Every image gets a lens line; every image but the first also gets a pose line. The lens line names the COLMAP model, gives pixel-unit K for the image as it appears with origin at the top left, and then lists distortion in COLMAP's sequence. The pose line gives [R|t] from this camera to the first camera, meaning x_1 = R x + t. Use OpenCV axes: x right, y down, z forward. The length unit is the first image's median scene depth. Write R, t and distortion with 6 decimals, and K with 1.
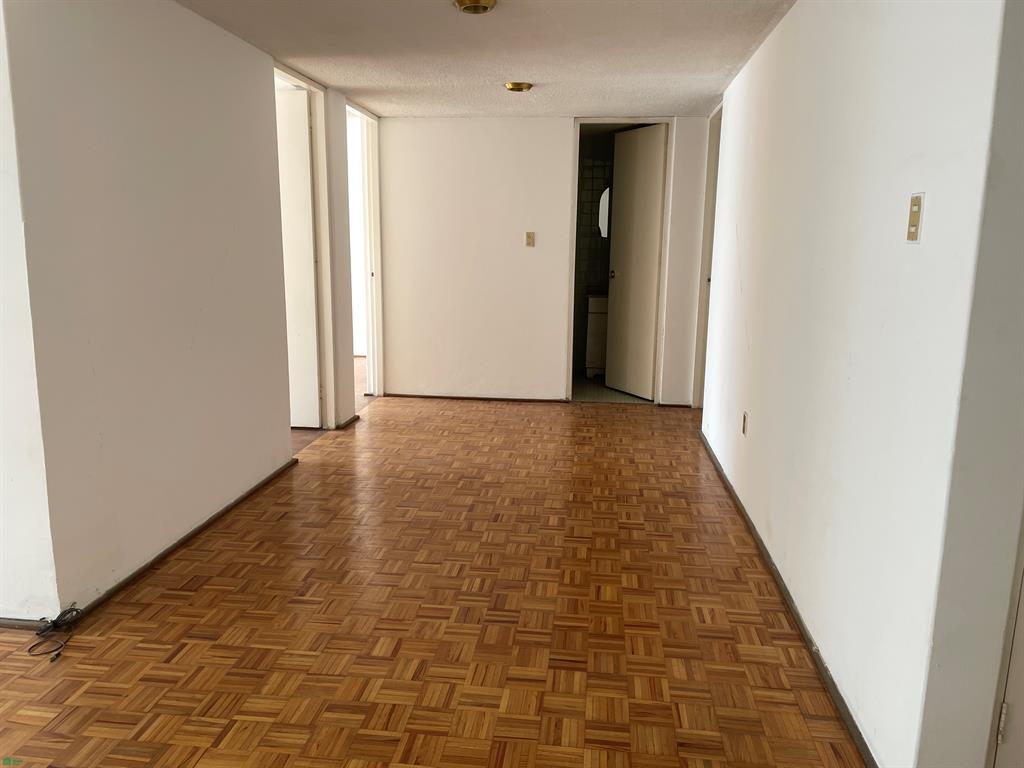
lens RADIAL K [[760.0, 0, 512.0], [0, 760.0, 384.0], [0, 0, 1]] dist [0.087733, -0.120402]
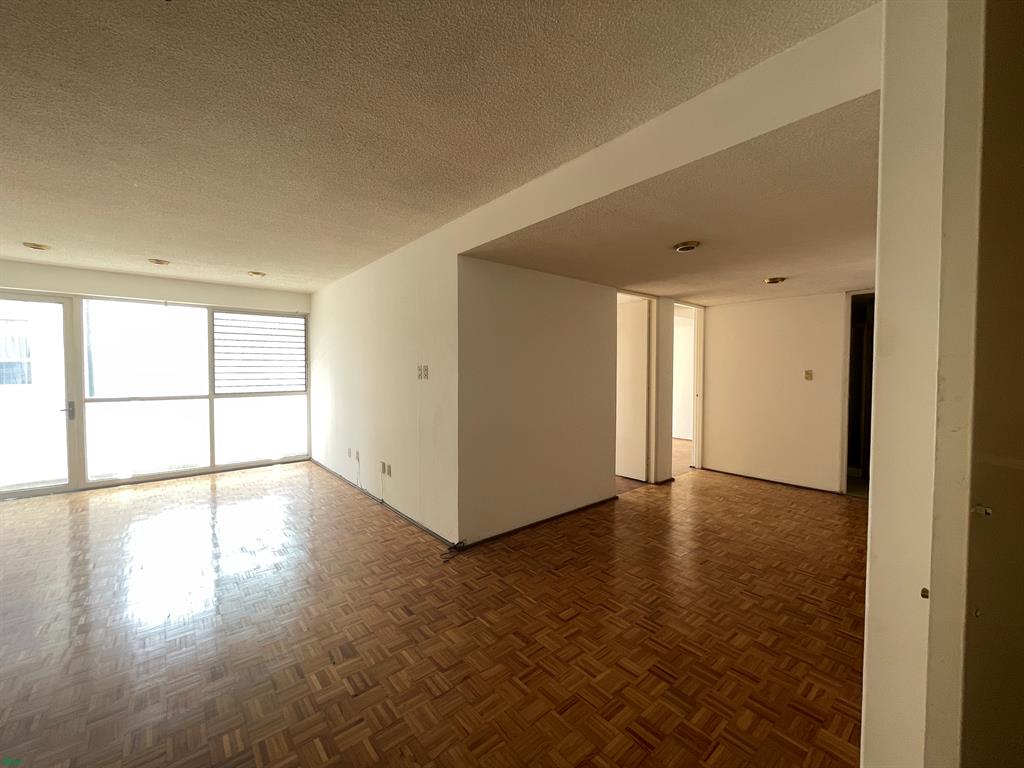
lens RADIAL K [[413.5, 0, 512.0], [0, 413.5, 384.0], [0, 0, 1]] dist [-0.008139, 0.000864]
pose [[0.735007, 0.015451, -0.677884, 0.281575], [-0.120581, 0.986784, -0.108251, -0.041663], [0.667252, 0.161305, 0.727156, 0.117167]]
